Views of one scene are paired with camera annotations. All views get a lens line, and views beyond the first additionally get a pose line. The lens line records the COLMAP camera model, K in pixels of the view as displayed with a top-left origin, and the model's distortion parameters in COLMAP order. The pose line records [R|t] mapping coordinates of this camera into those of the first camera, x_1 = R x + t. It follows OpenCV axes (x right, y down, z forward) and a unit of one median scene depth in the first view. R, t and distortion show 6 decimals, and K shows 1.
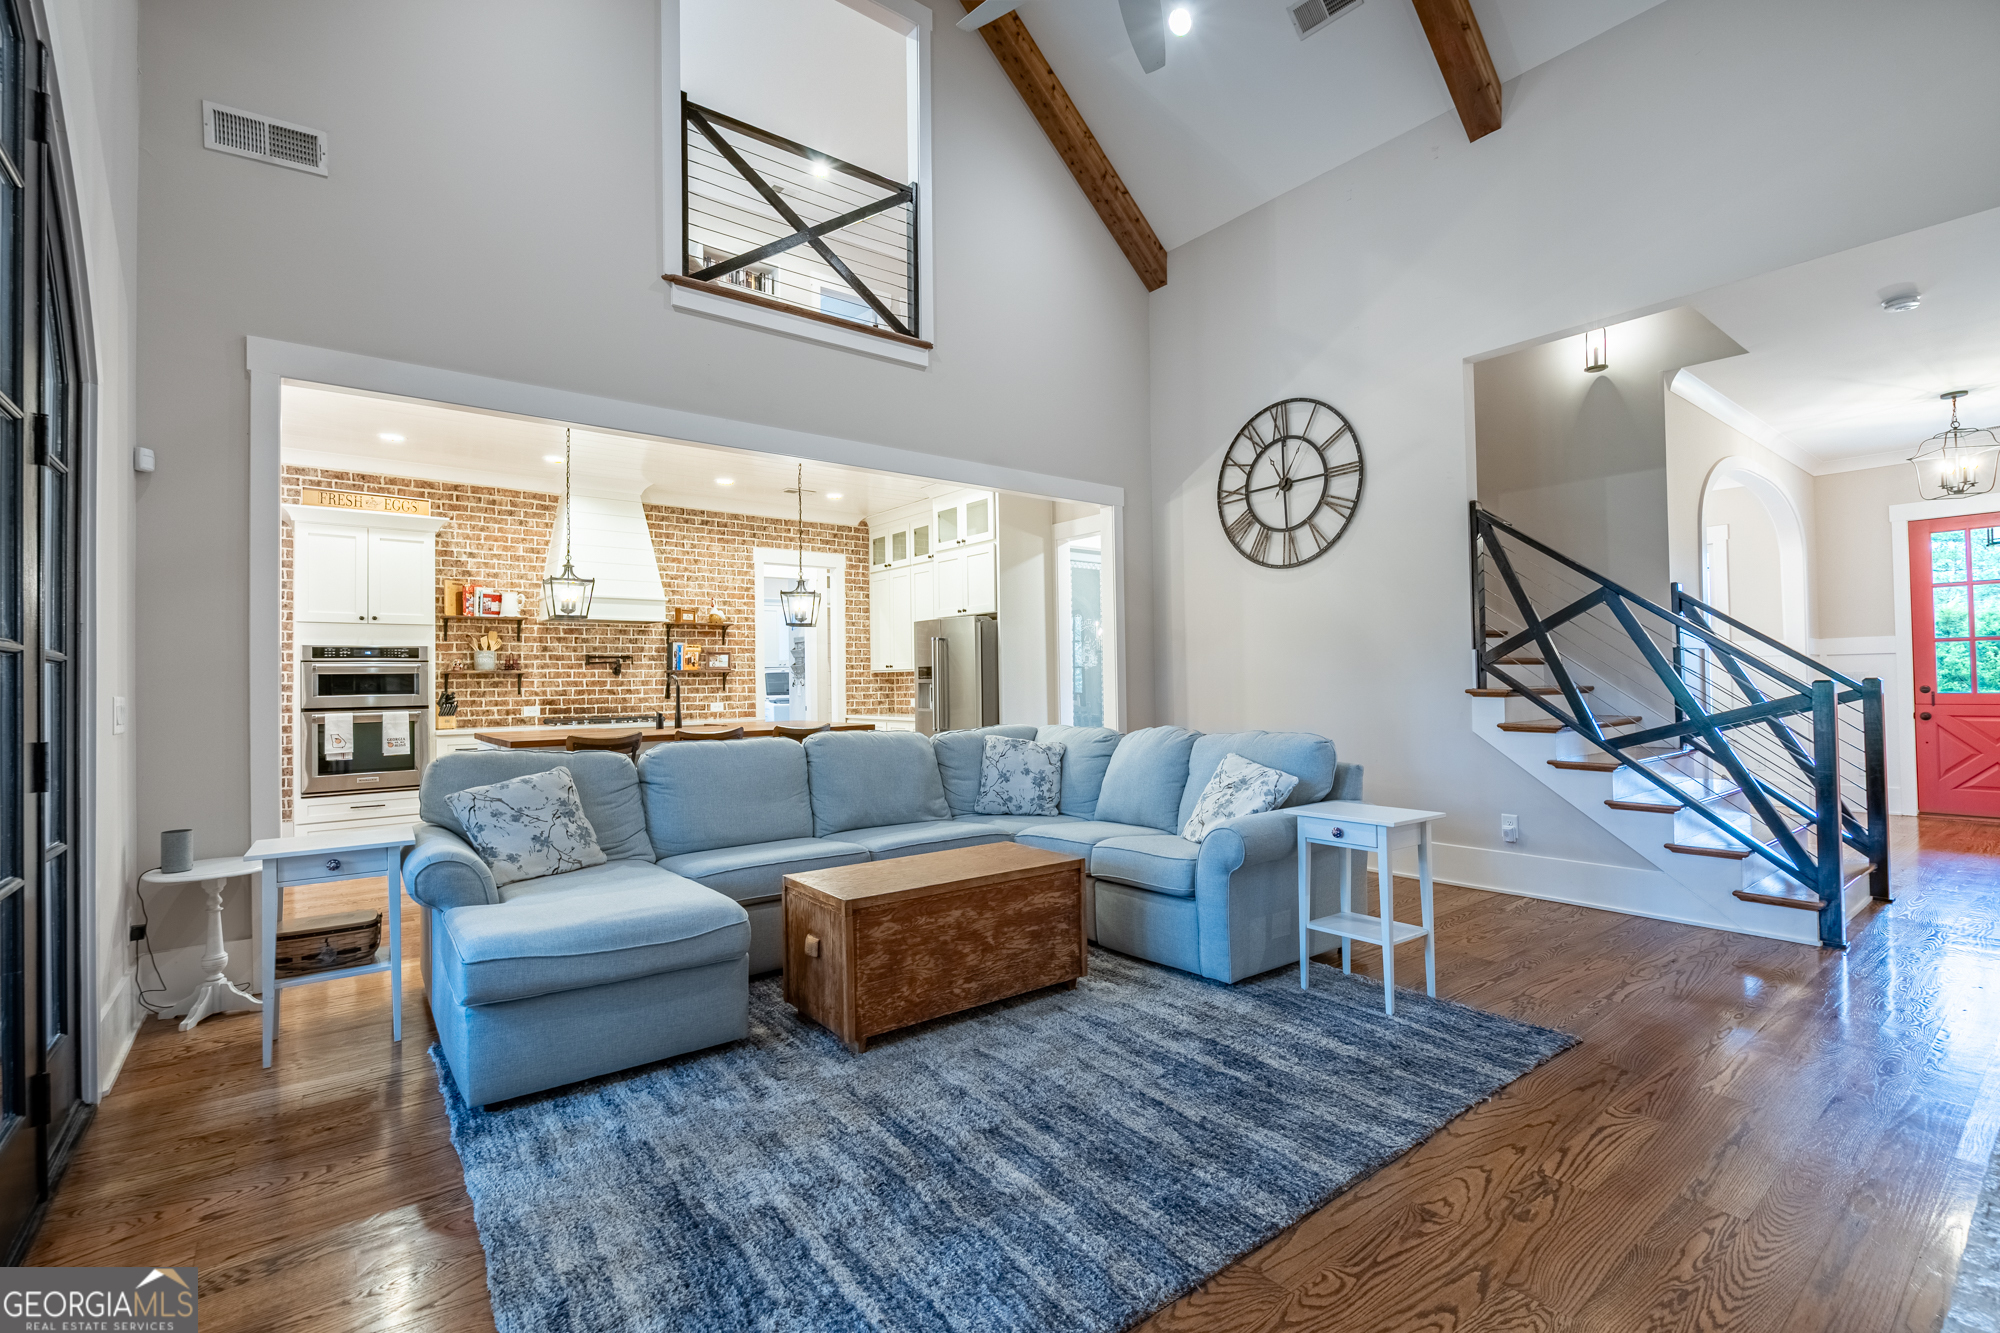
lens RADIAL K [[903.8, 0, 1009.8], [0, 903.8, 655.8], [0, 0, 1]] dist [-0.000895, 0.000478]
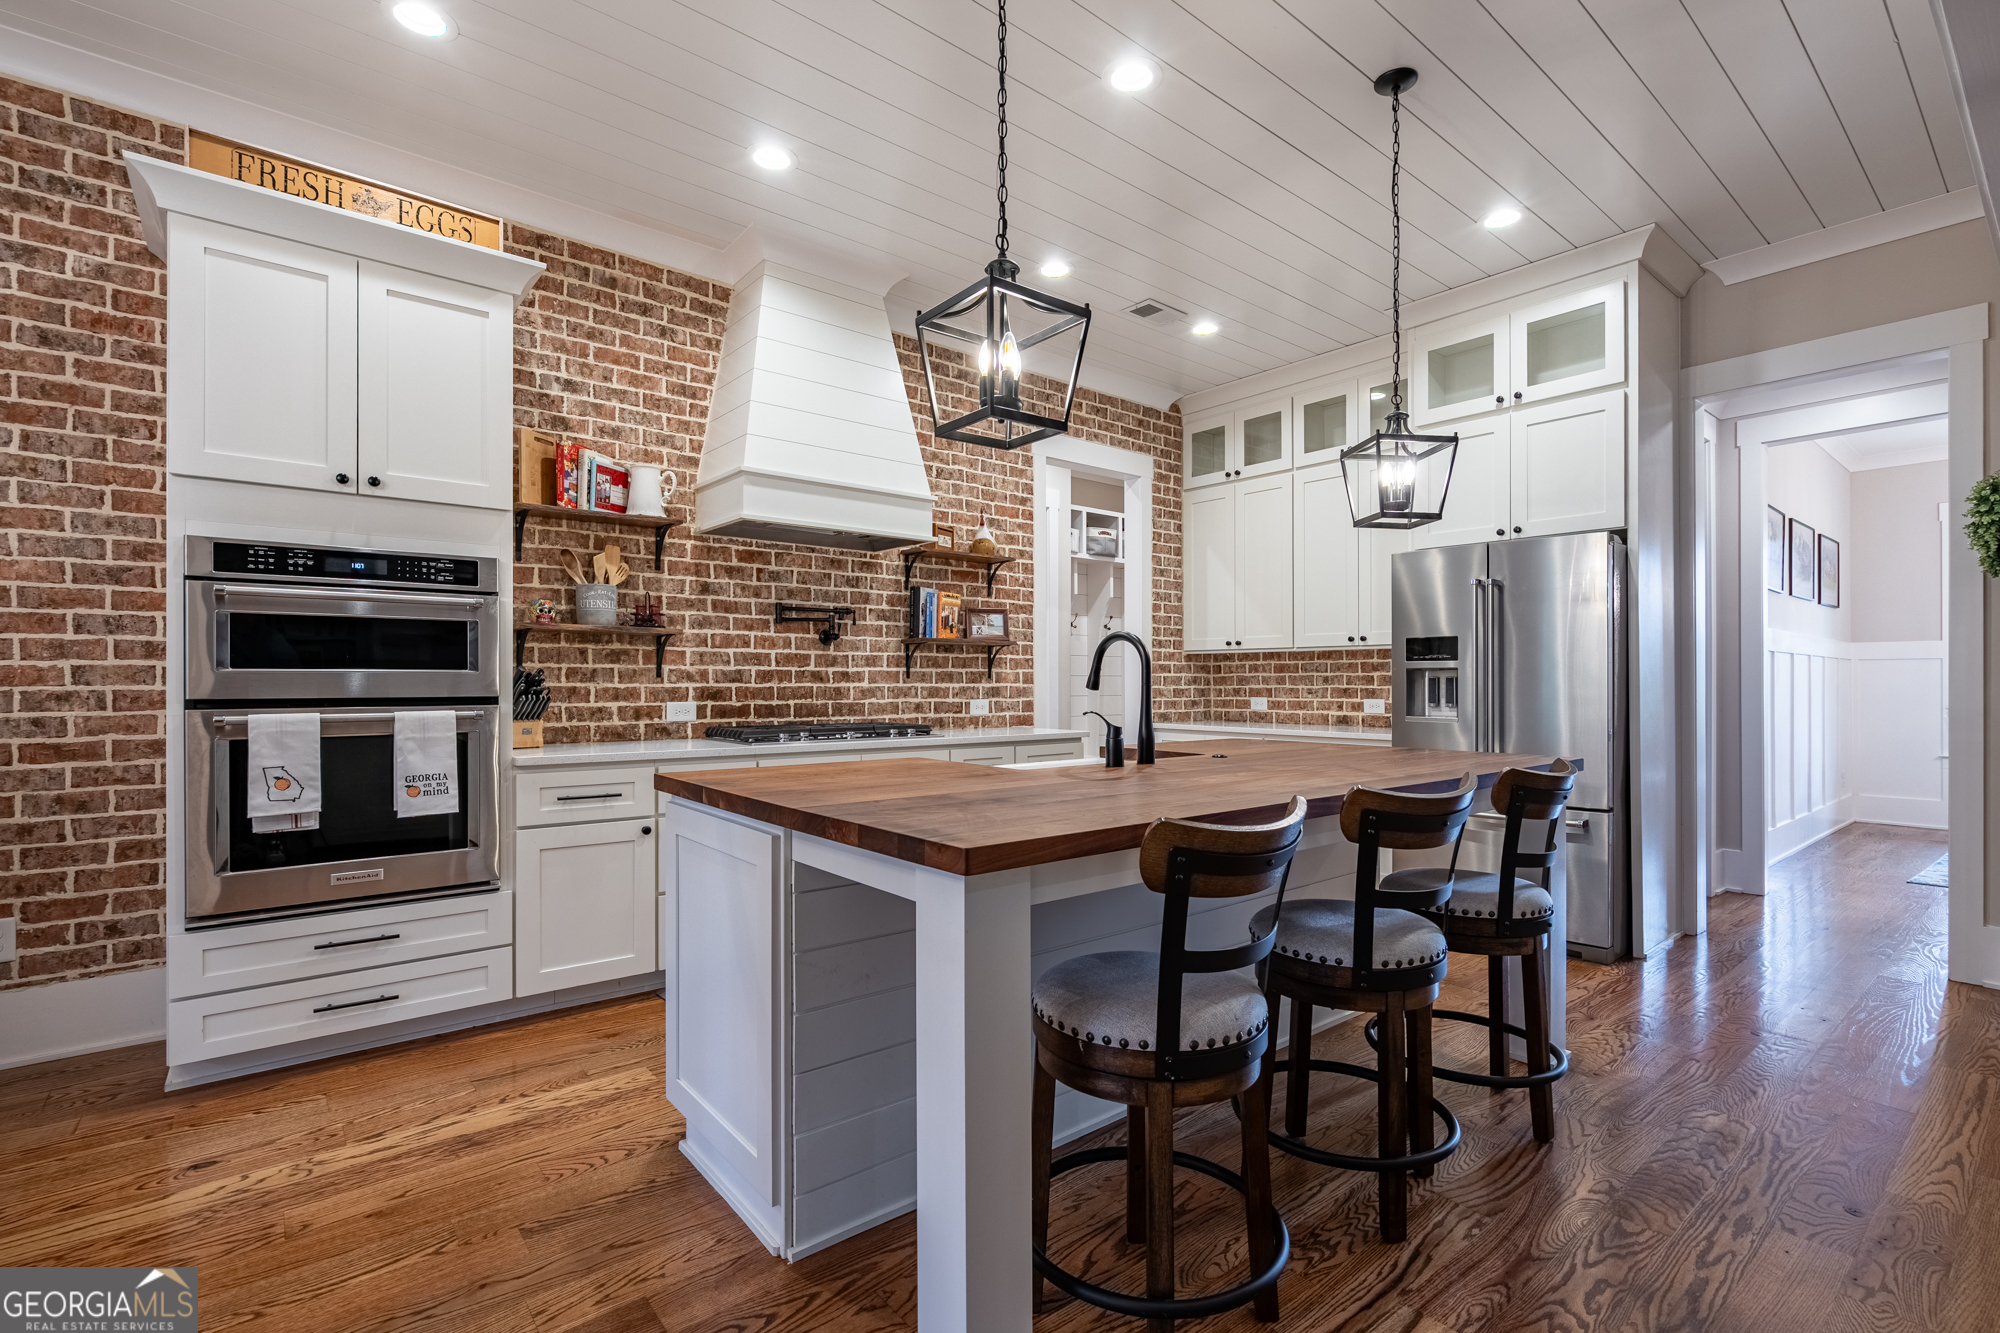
lens RADIAL K [[907.3, 0, 1009.0], [0, 907.3, 677.4], [0, 0, 1]] dist [-0.010426, 0.000031]
pose [[0.999713, 0.015855, 0.017933, -0.370929], [-0.016284, 0.999579, 0.024028, 0.028502], [-0.017544, -0.024313, 0.999550, 0.514572]]
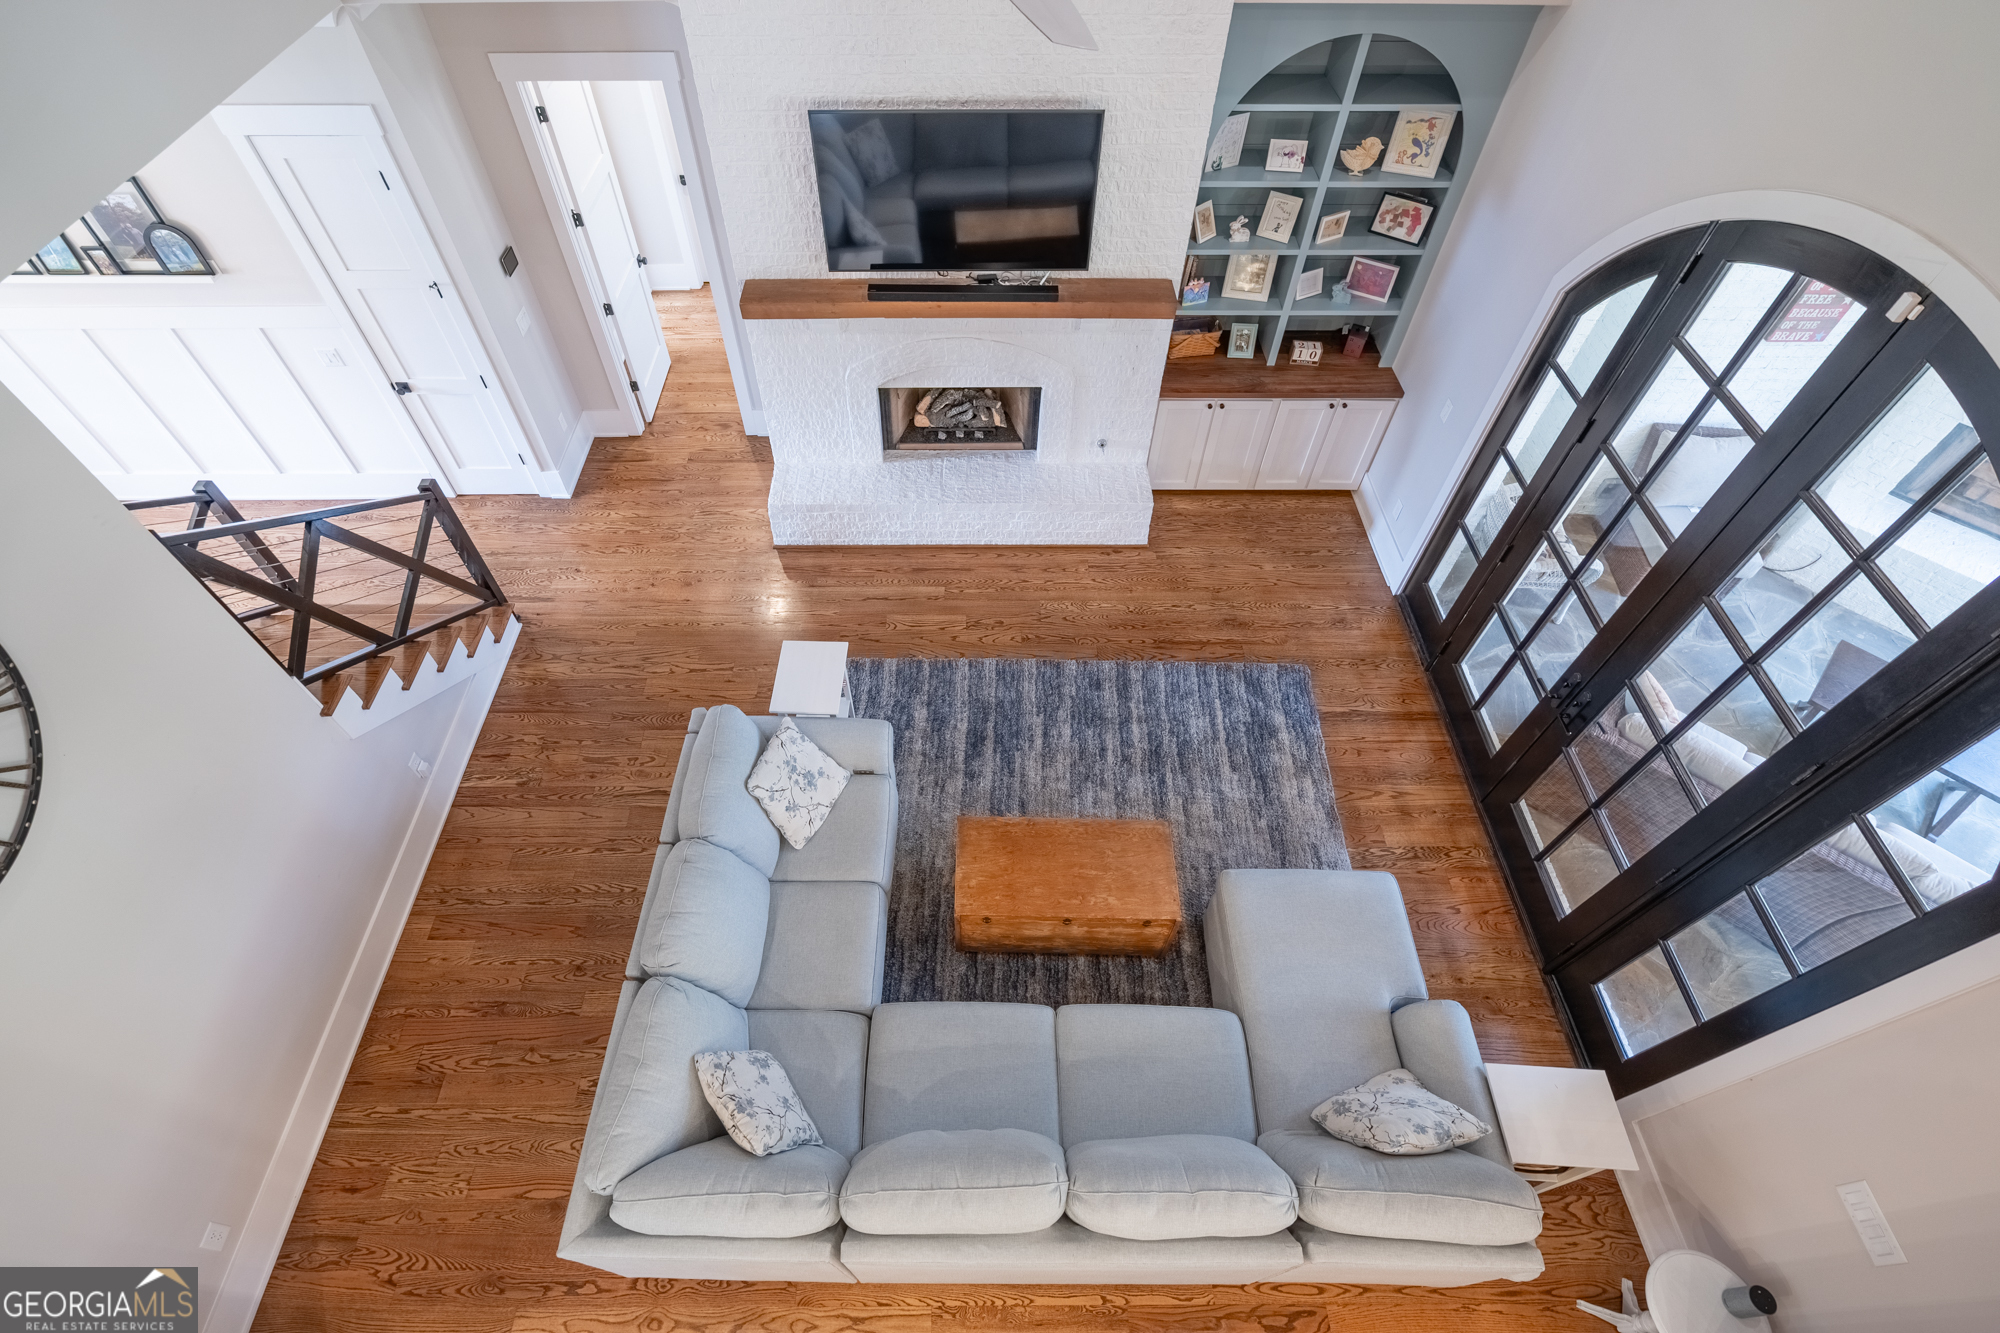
lens RADIAL K [[922.5, 0, 974.8], [0, 922.5, 675.8], [0, 0, 1]] dist [-0.001830, -0.000071]
pose [[-0.787853, -0.477231, 0.389279, -0.159578], [-0.004072, 0.636110, 0.771588, -0.415983], [-0.615850, 0.606313, -0.503104, 0.711252]]
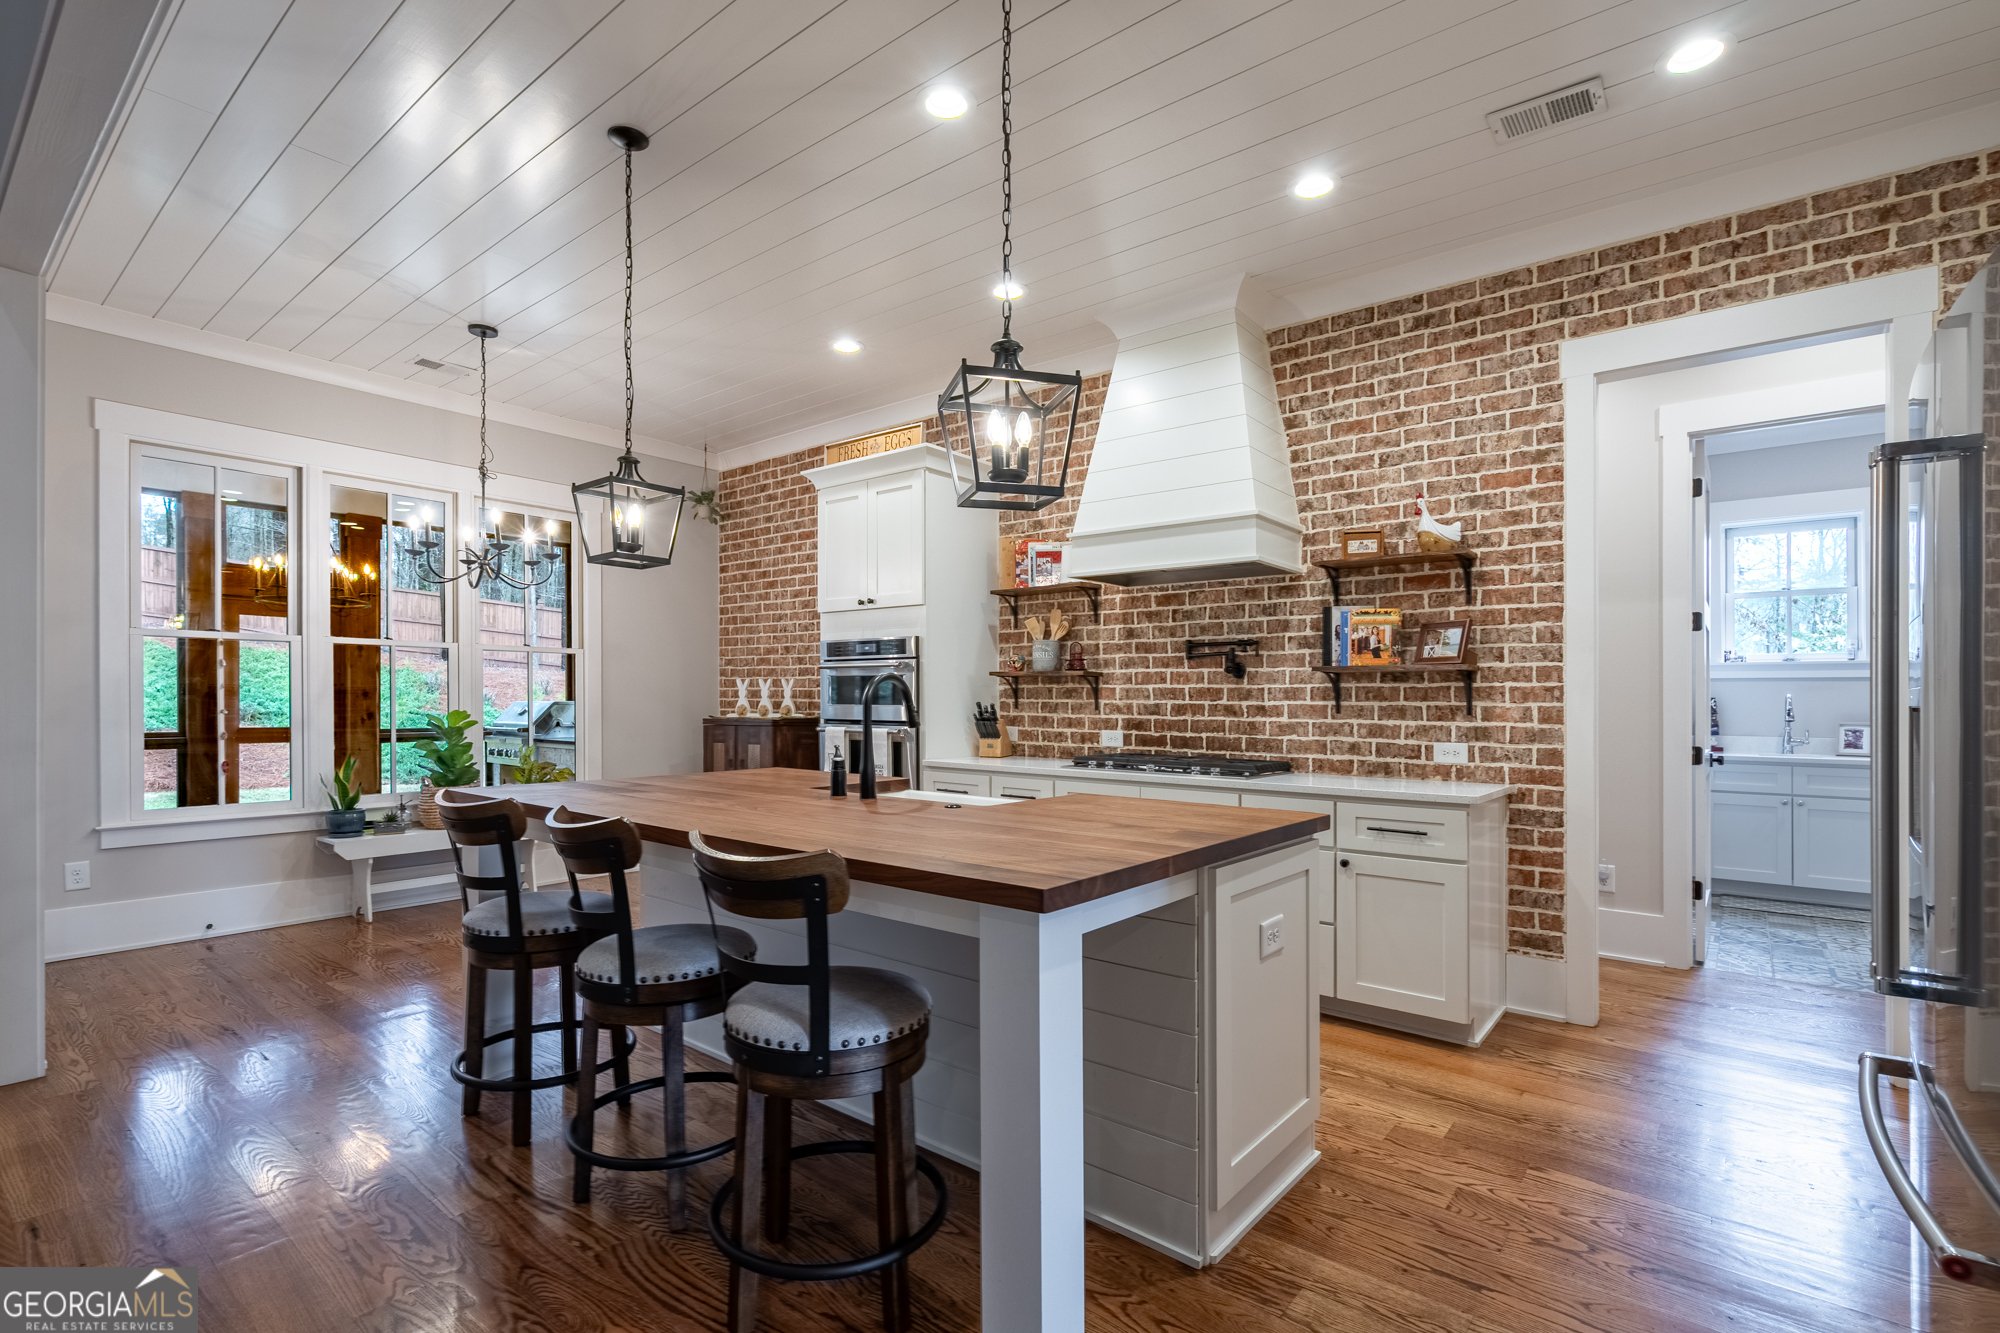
lens RADIAL K [[935.3, 0, 994.2], [0, 935.3, 697.6], [0, 0, 1]] dist [0.000485, 0.000654]
pose [[0.216810, 0.013898, -0.976115, 0.063128], [0.017920, 0.999674, 0.018214, 0.022289], [0.976049, -0.021441, 0.216490, 0.821109]]
